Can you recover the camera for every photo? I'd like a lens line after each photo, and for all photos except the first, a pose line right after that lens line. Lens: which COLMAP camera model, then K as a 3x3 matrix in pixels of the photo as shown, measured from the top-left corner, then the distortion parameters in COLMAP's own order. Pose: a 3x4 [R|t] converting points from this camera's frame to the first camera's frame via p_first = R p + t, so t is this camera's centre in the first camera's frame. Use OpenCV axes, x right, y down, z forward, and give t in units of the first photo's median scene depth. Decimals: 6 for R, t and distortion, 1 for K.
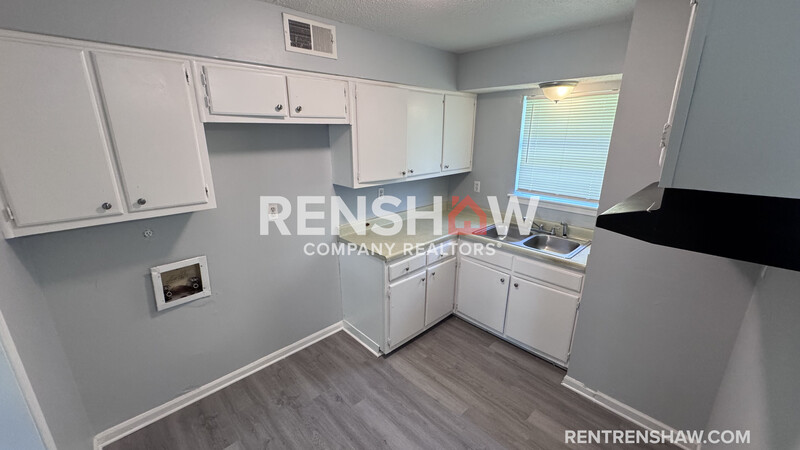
lens RADIAL K [[315.3, 0, 400.0], [0, 315.3, 225.0], [0, 0, 1]] dist [-0.000222, -0.000219]
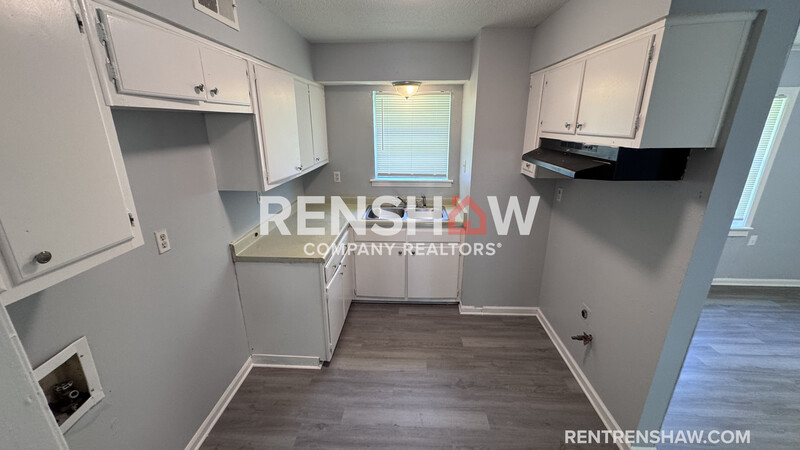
lens RADIAL K [[315.3, 0, 400.0], [0, 315.3, 225.0], [0, 0, 1]] dist [-0.000222, -0.000219]
pose [[0.728088, -0.211648, 0.651992, -0.443826], [0.197982, 0.975534, 0.095587, -0.036808], [-0.656271, 0.059487, 0.752177, 0.139753]]
